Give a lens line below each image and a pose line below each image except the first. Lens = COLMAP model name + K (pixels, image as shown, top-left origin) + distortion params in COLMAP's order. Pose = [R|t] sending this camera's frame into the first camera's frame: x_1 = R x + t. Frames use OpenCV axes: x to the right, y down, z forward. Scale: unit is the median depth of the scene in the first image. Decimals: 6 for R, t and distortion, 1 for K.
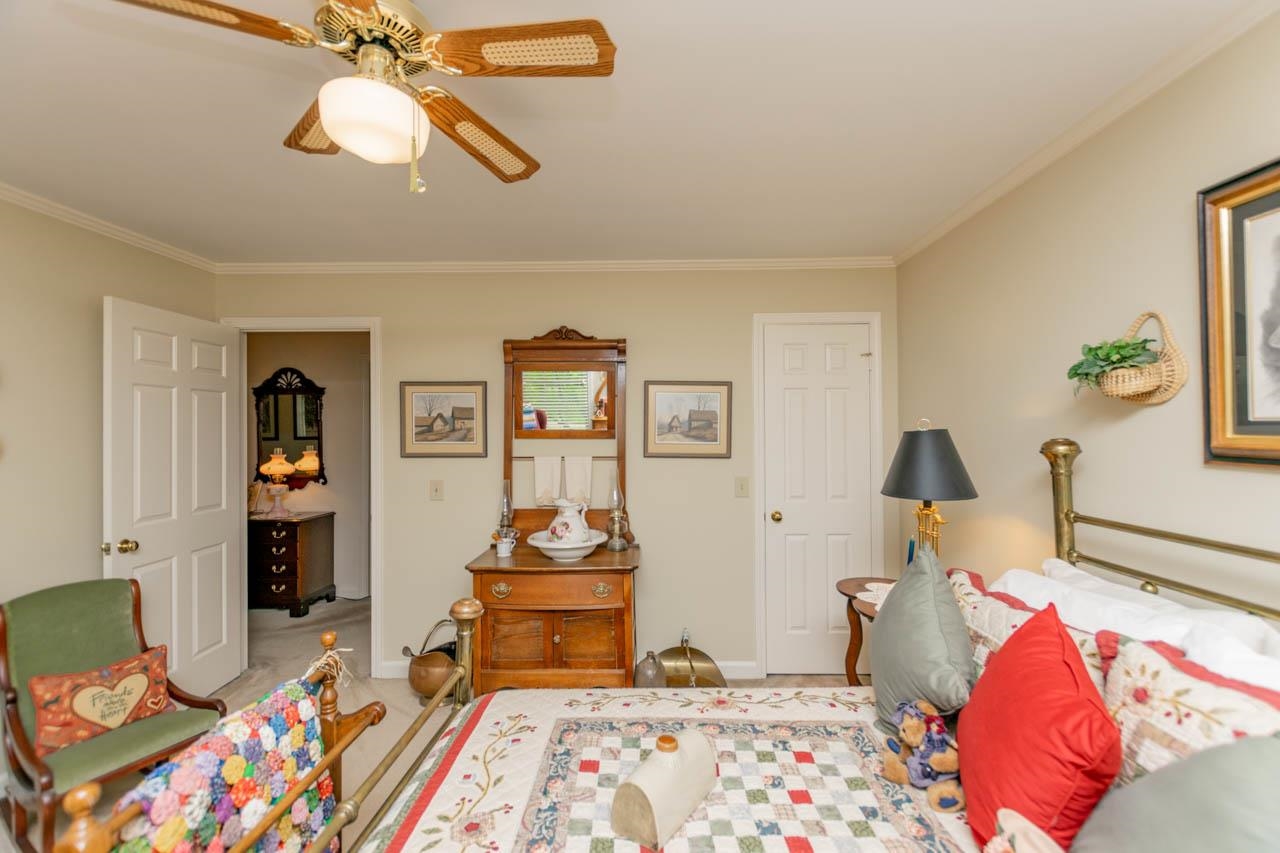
lens RADIAL K [[554.1, 0, 641.2], [0, 554.1, 424.8], [0, 0, 1]] dist [-0.001638, 0.001049]
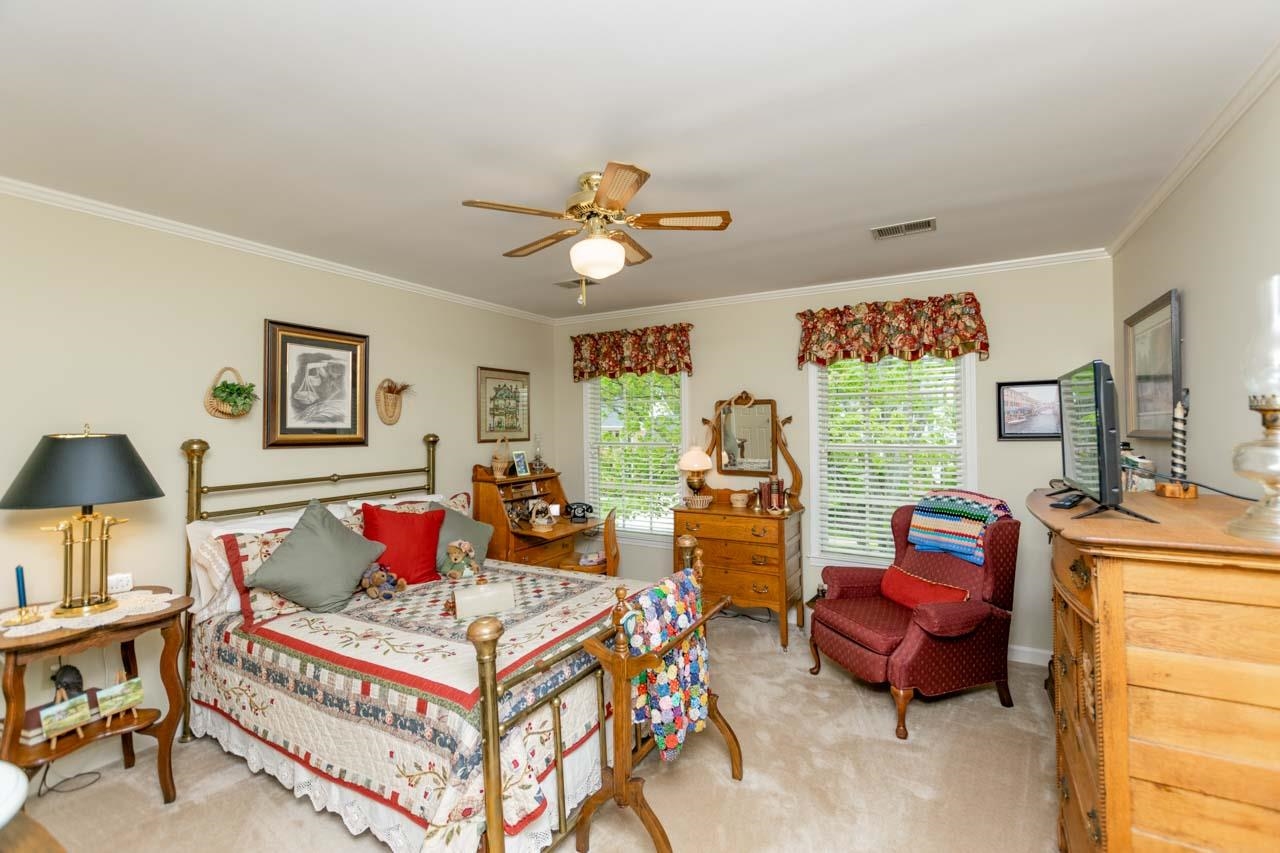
lens RADIAL K [[554.1, 0, 641.9], [0, 554.1, 422.5], [0, 0, 1]] dist [-0.001638, 0.001049]
pose [[-0.877499, 0.012572, 0.479413, -1.251766], [0.002674, 0.999769, -0.021323, 0.018552], [-0.479570, -0.017429, -0.877330, 2.151434]]
